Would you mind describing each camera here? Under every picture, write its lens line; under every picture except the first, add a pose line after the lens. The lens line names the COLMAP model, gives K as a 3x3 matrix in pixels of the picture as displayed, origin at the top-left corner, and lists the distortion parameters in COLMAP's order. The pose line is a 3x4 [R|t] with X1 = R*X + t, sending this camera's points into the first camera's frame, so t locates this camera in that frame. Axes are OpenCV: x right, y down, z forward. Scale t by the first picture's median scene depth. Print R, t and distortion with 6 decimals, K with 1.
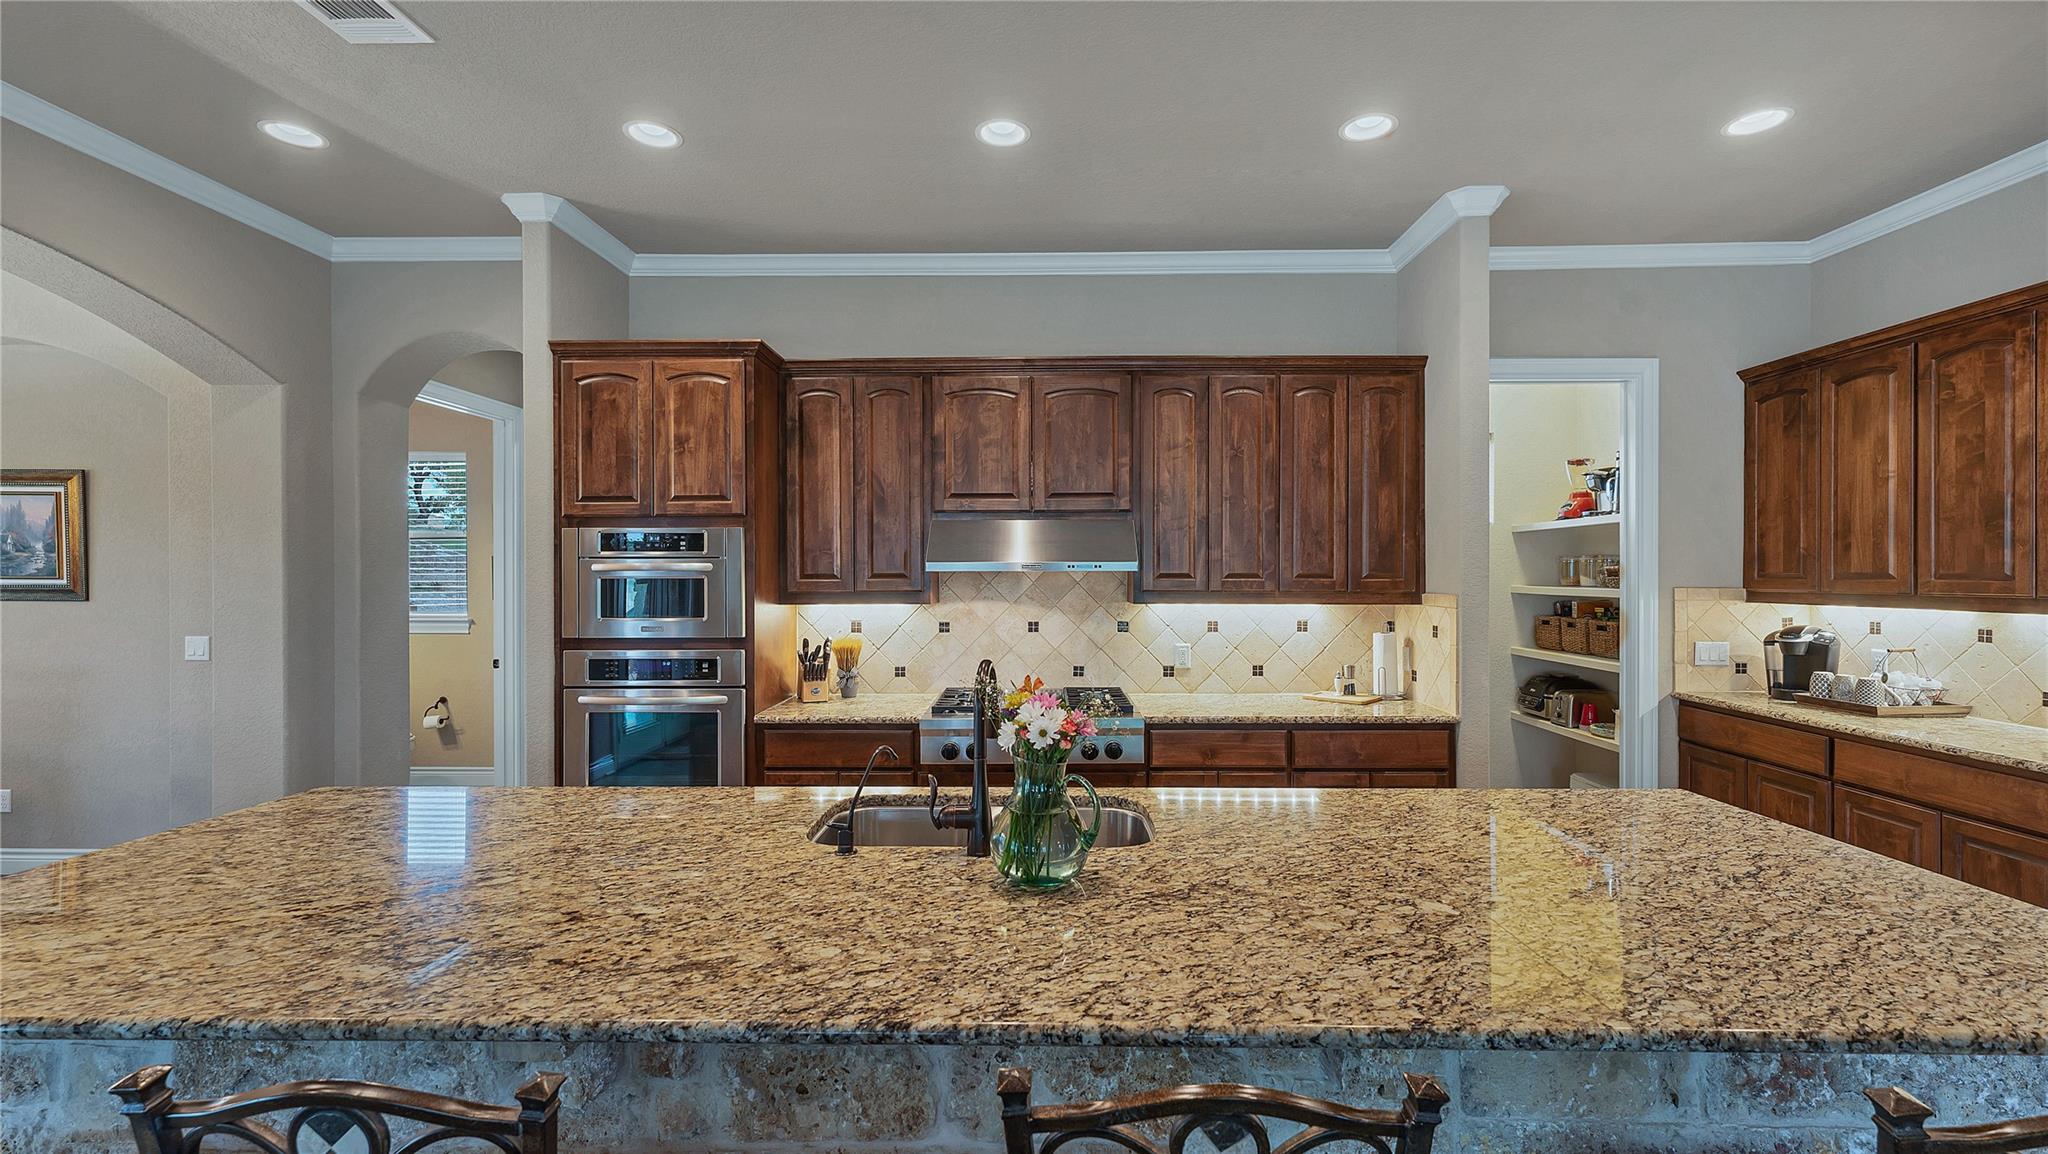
lens RADIAL K [[854.0, 0, 1036.9], [0, 854.0, 574.1], [0, 0, 1]] dist [0.001680, 0.000606]
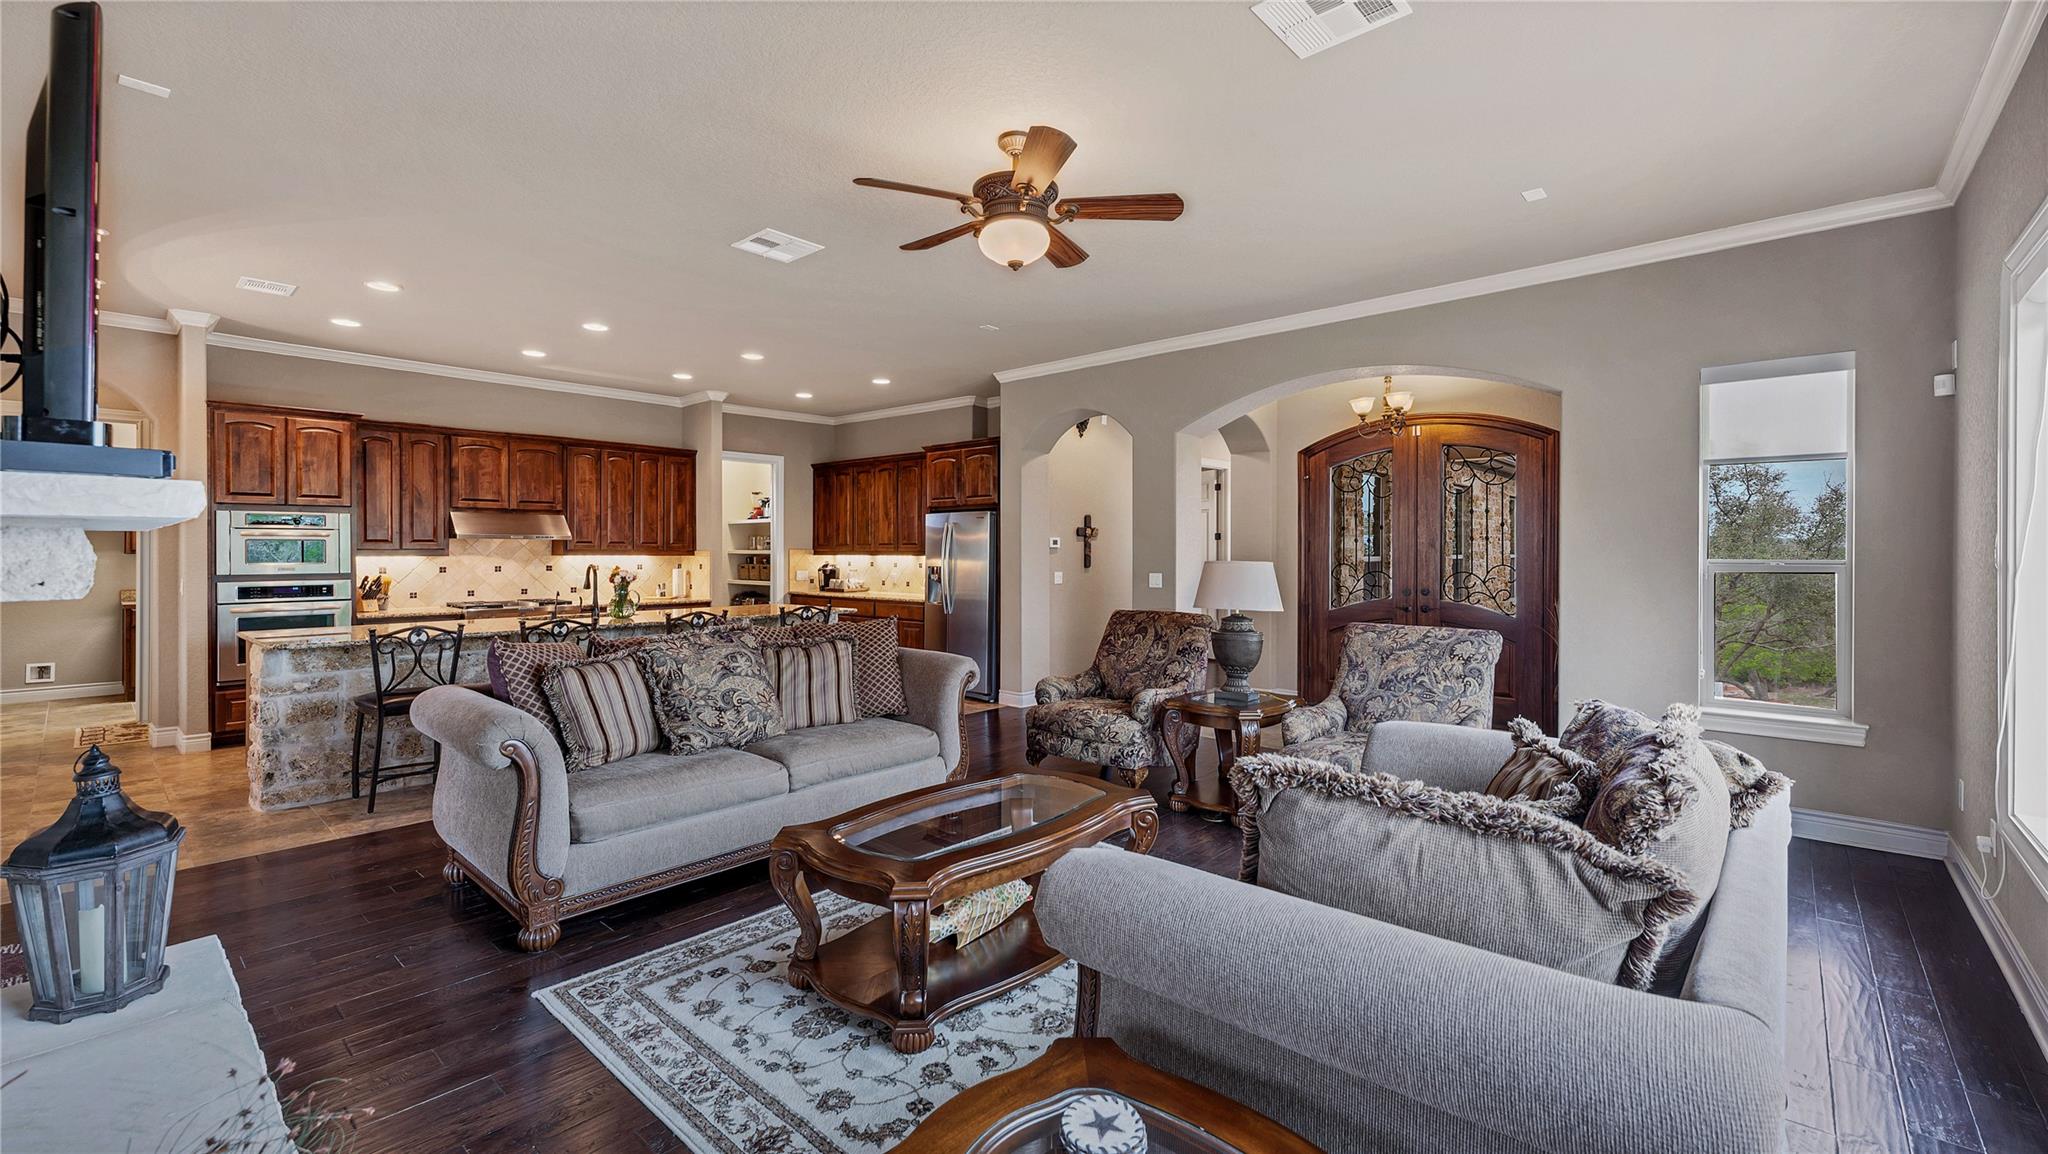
lens RADIAL K [[854.0, 0, 1024.2], [0, 854.0, 556.8], [0, 0, 1]] dist [0.001680, 0.000606]
pose [[0.657745, -0.002673, 0.753236, -0.718854], [-0.002429, 0.999981, 0.005670, 0.023085], [-0.753237, -0.005559, 0.657726, -1.220662]]
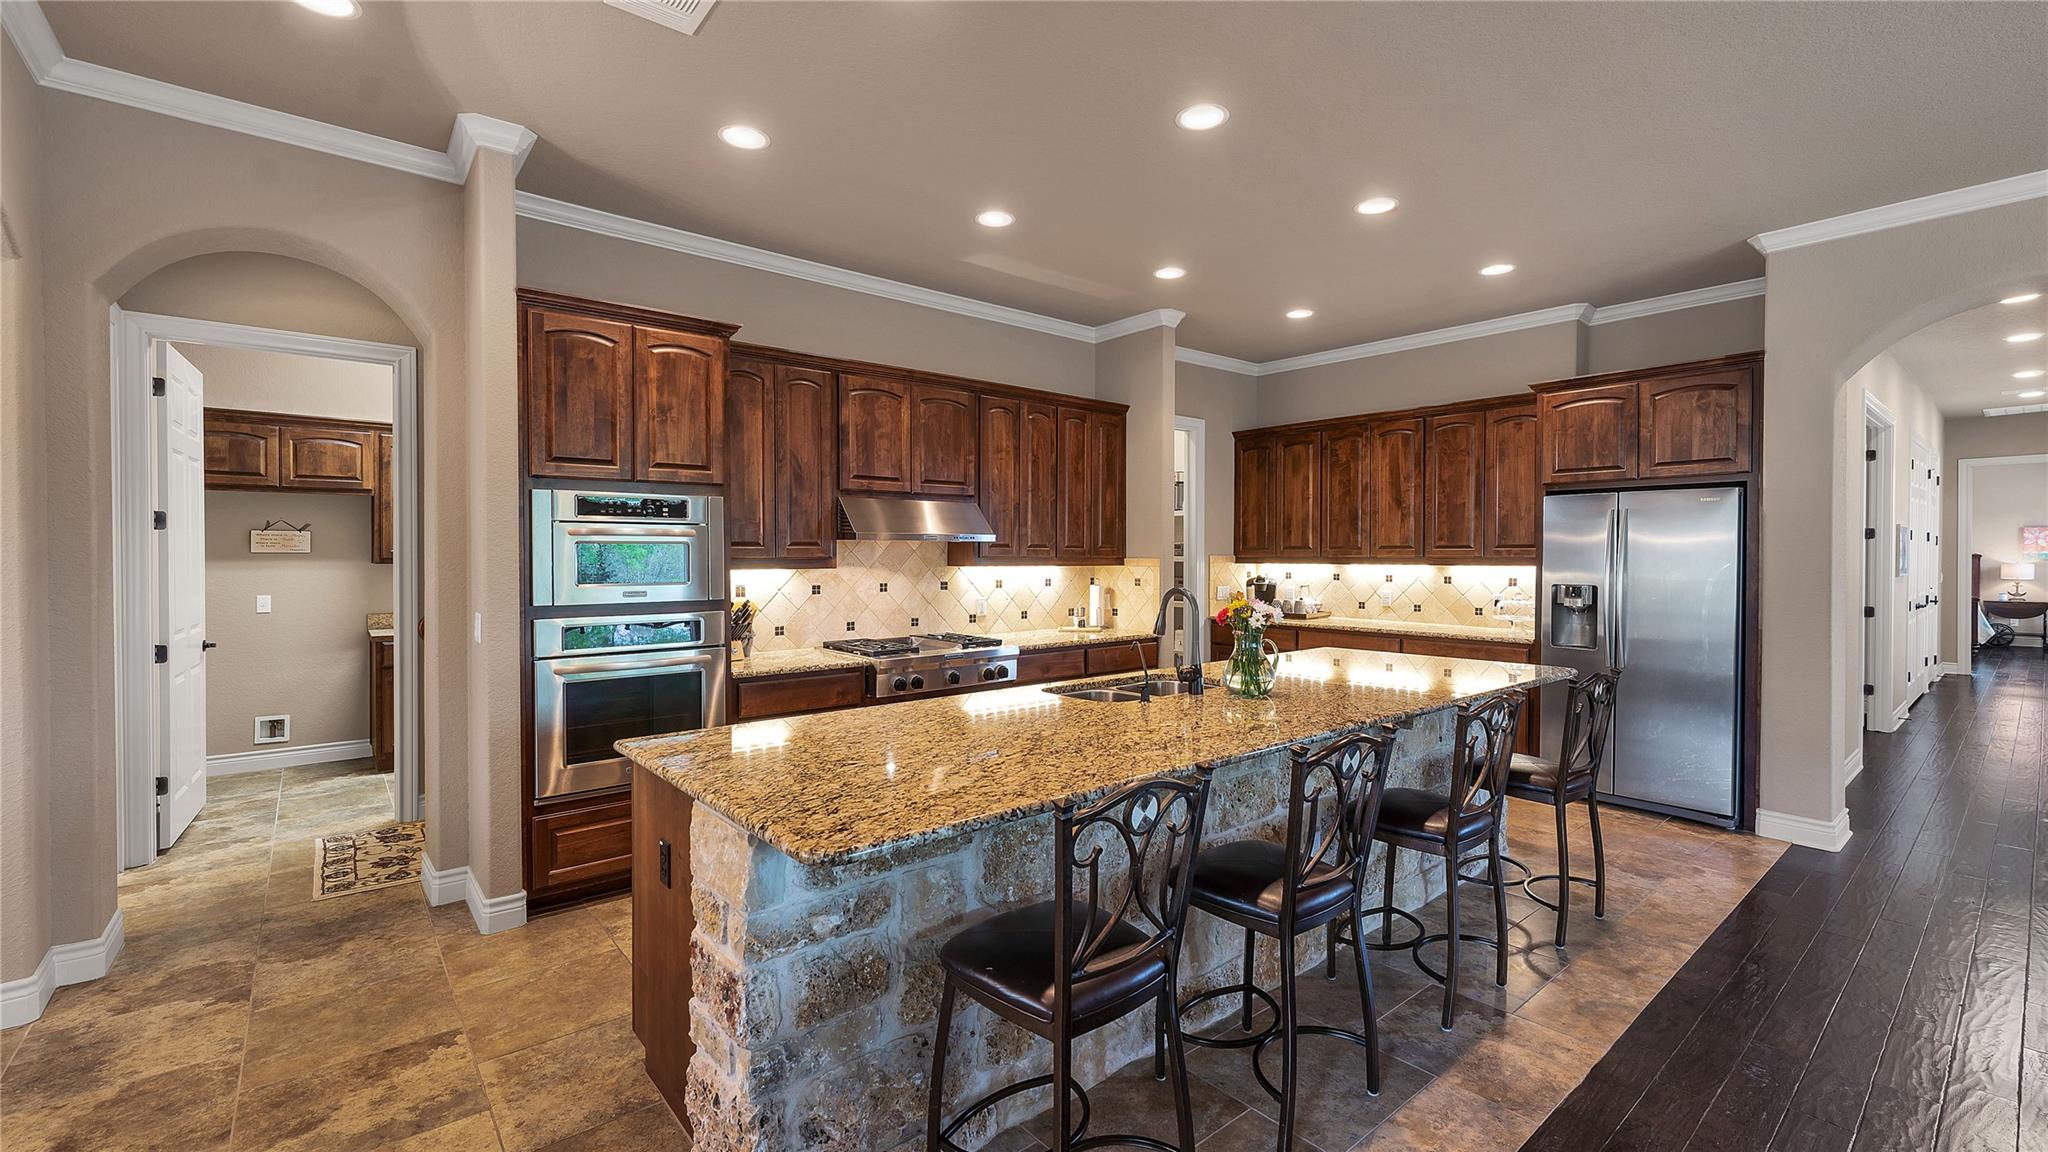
lens RADIAL K [[850.4, 0, 1019.9], [0, 850.4, 569.5], [0, 0, 1]] dist [0.001174, 0.001492]
pose [[0.759707, -0.011118, 0.650170, -0.696757], [-0.000841, 0.999836, 0.018080, 0.015572], [-0.650265, -0.014282, 0.759574, -0.052026]]
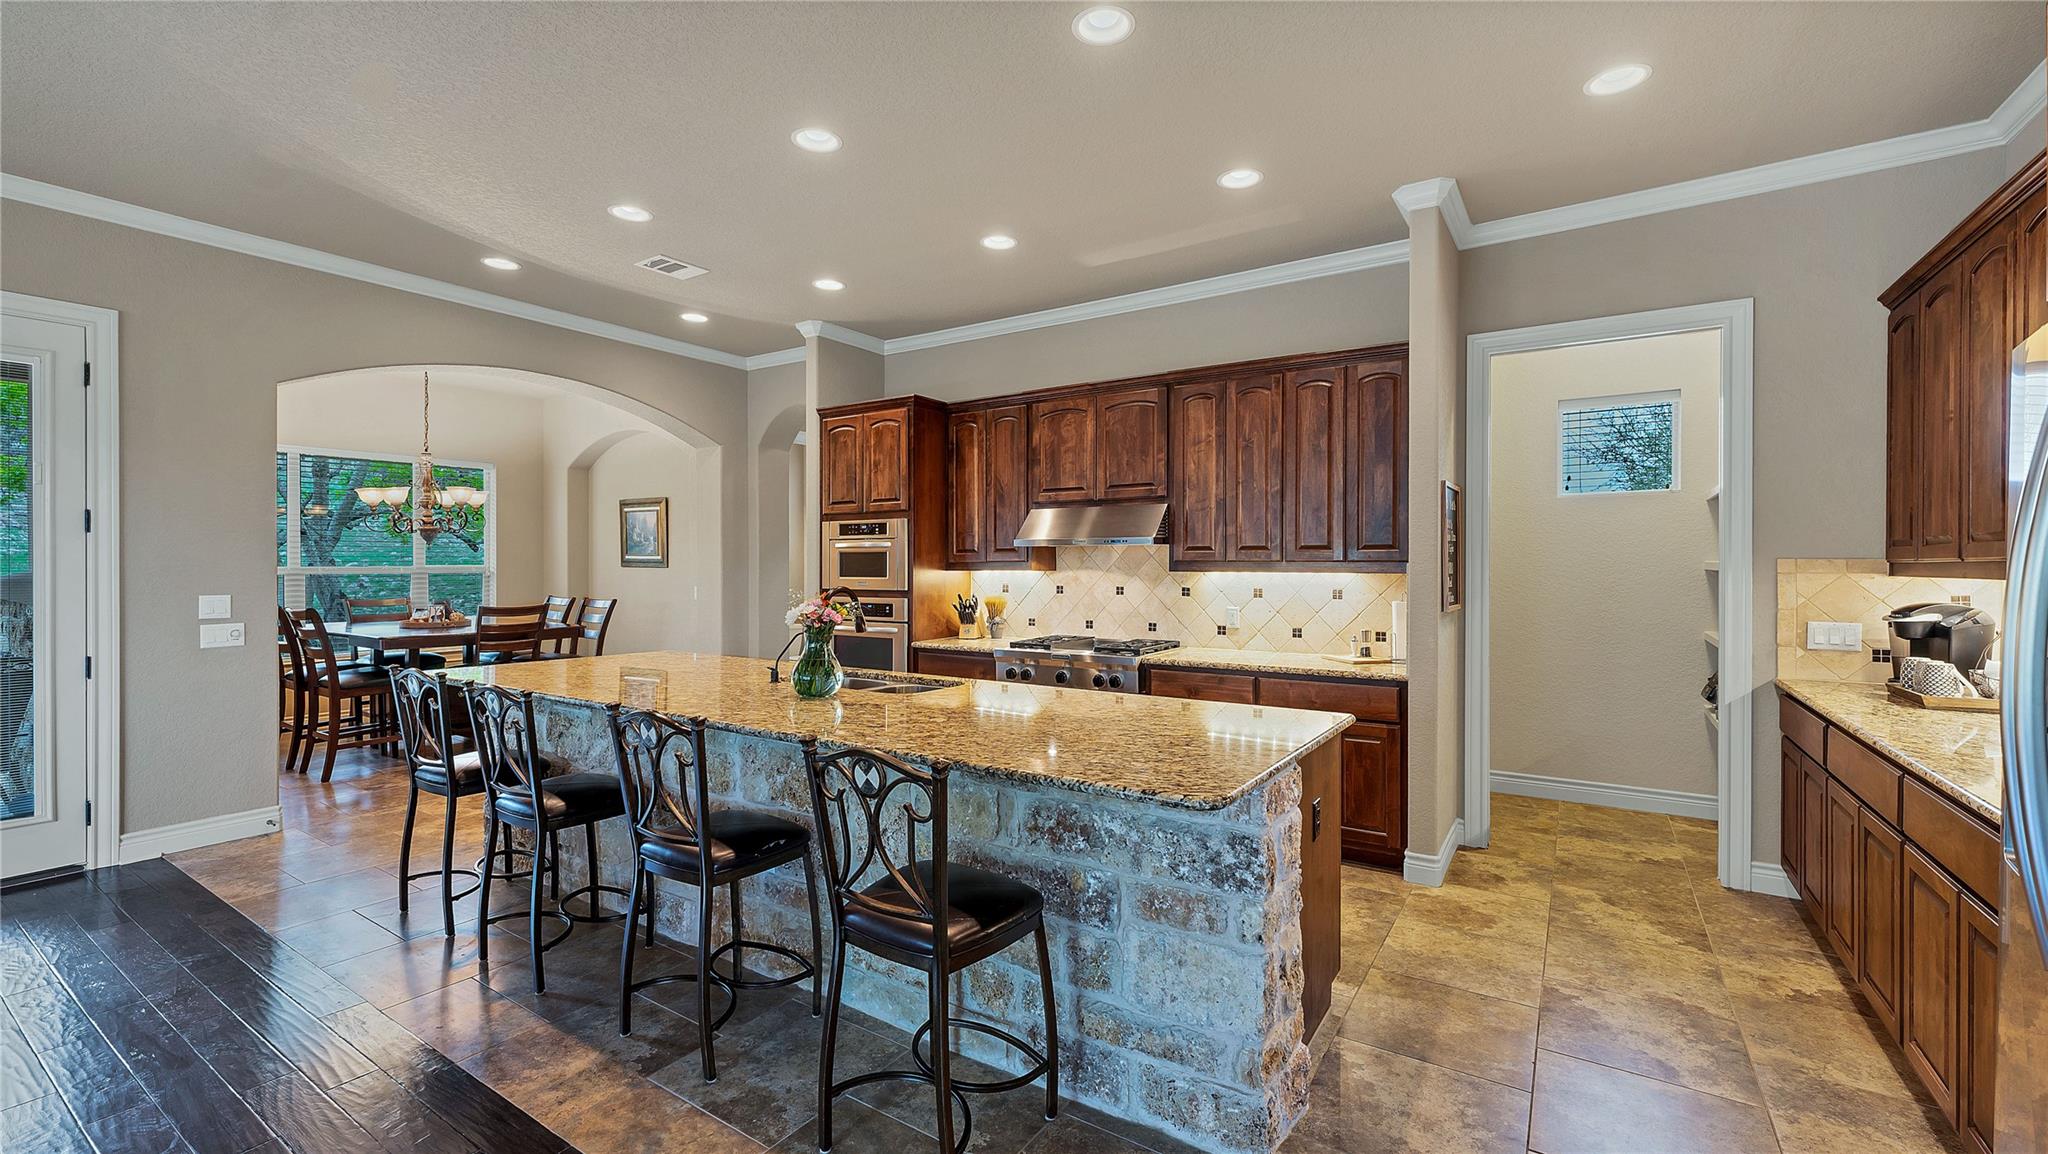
lens RADIAL K [[854.0, 0, 1024.7], [0, 854.0, 568.5], [0, 0, 1]] dist [0.001680, 0.000606]
pose [[0.840316, 0.004815, -0.542076, 0.610431], [-0.001843, 0.999980, 0.006026, 0.023552], [0.542094, -0.004065, 0.840308, -0.155542]]
